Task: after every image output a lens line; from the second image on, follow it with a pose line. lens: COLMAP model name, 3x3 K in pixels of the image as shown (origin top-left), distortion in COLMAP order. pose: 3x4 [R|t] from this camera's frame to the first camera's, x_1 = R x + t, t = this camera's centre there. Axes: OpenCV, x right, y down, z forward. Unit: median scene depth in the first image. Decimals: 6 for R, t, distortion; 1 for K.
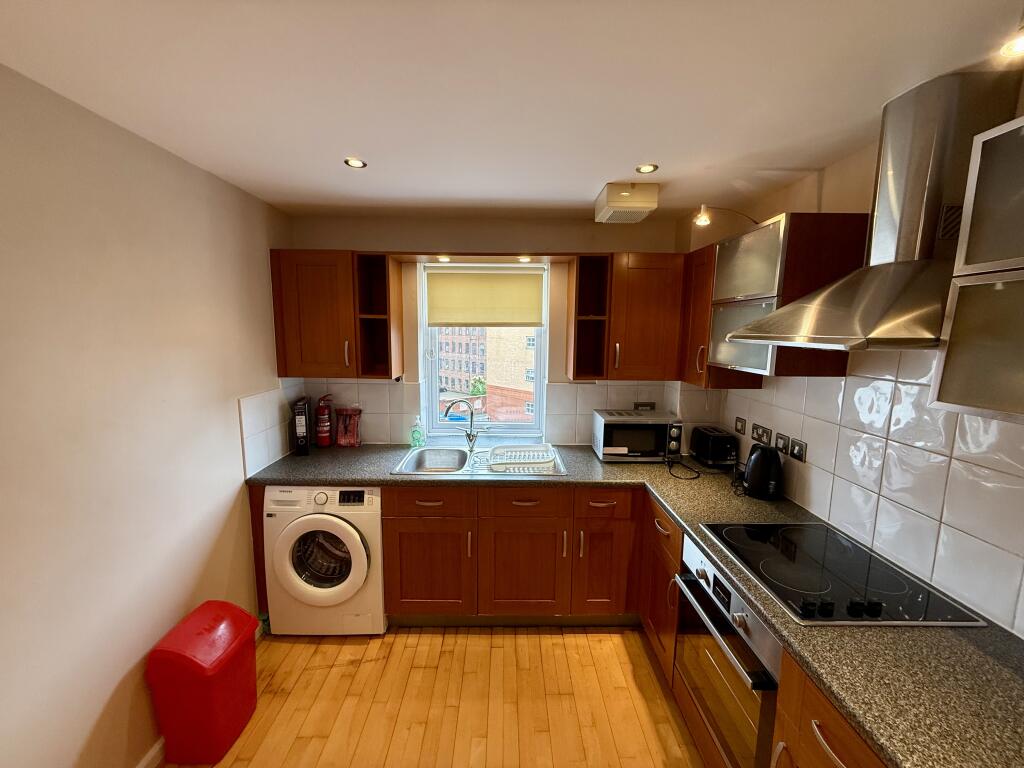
lens RADIAL K [[408.8, 0, 512.0], [0, 408.8, 384.0], [0, 0, 1]] dist [0.001060, 0.000251]
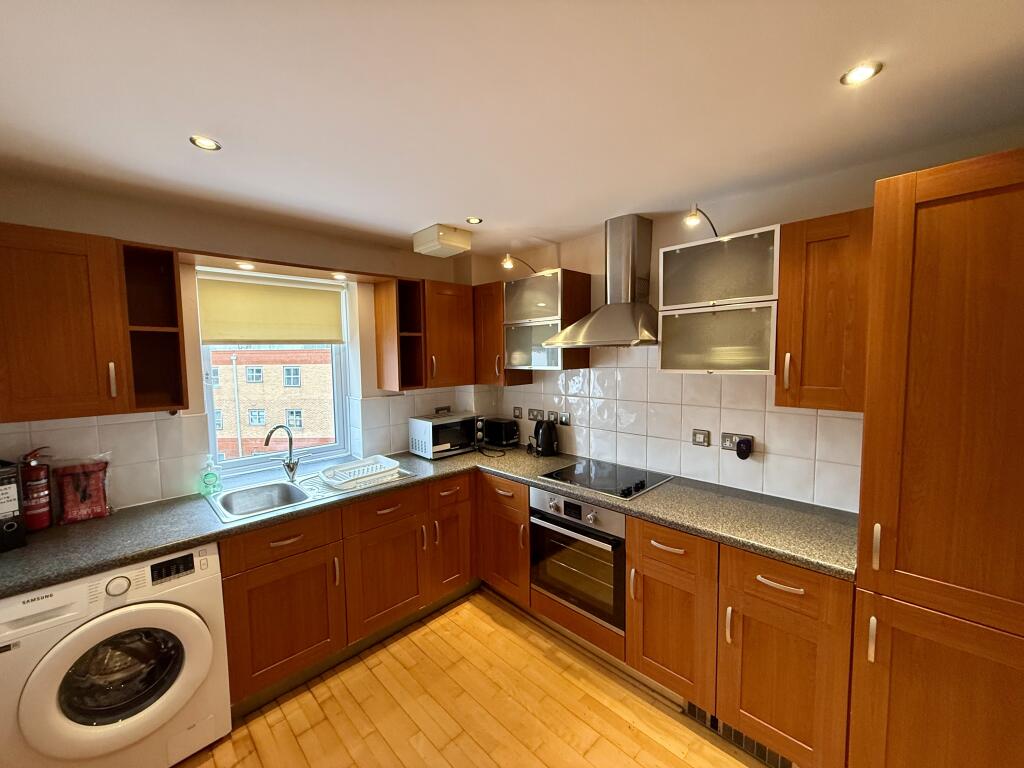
lens RADIAL K [[408.8, 0, 512.0], [0, 408.8, 384.0], [0, 0, 1]] dist [0.001060, 0.000251]
pose [[0.717128, -0.072331, 0.693178, -0.427698], [0.116255, 0.993080, -0.016647, 0.027704], [-0.687177, 0.092523, 0.720574, 0.008677]]
